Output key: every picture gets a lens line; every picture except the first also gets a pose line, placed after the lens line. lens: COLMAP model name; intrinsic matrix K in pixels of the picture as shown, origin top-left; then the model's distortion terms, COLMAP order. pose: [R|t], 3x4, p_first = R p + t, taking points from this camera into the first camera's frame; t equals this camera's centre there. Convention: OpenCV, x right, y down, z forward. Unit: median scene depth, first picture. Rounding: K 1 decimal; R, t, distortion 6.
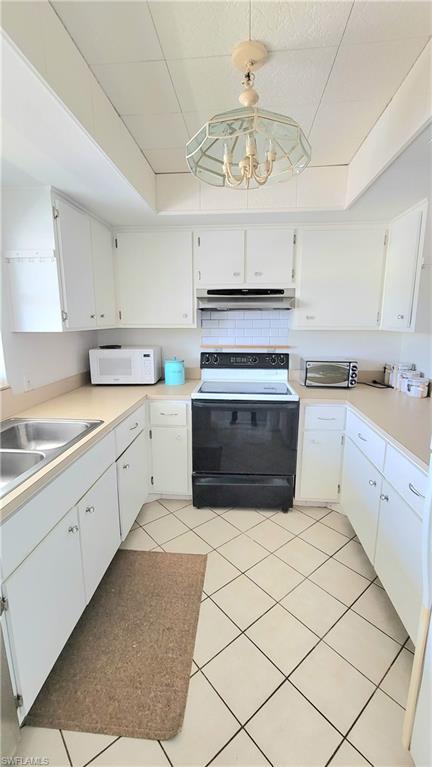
lens RADIAL K [[319.4, 0, 311.3], [0, 319.4, 429.1], [0, 0, 1]] dist [-0.000282, 0.000130]
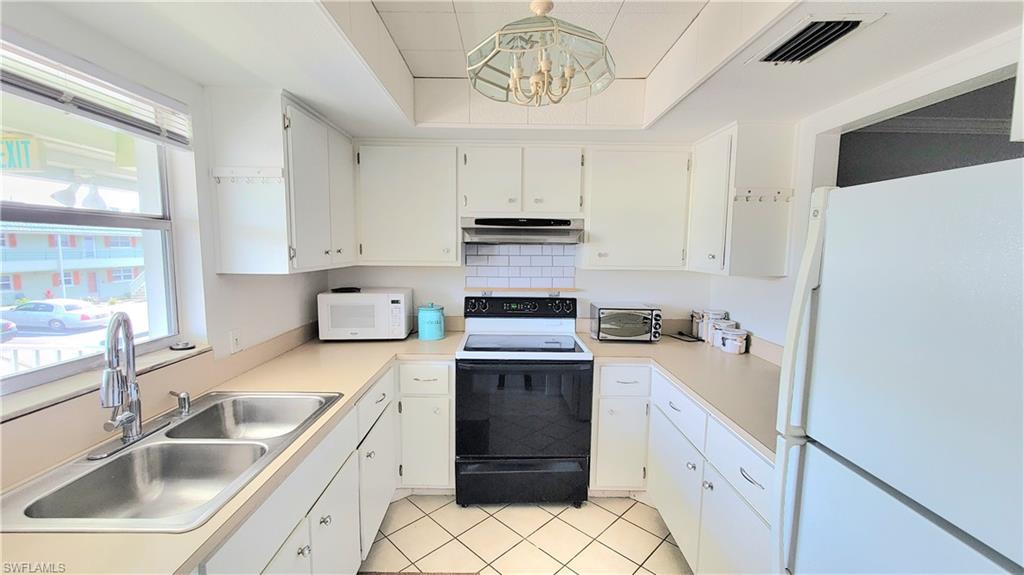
lens RADIAL K [[426.4, 0, 510.5], [0, 426.4, 292.5], [0, 0, 1]] dist [-0.000282, 0.000130]
pose [[0.995693, 0.001861, 0.092690, -0.337593], [0.005915, 0.996487, -0.083541, -0.166685], [-0.092520, 0.083729, 0.992184, -0.040304]]
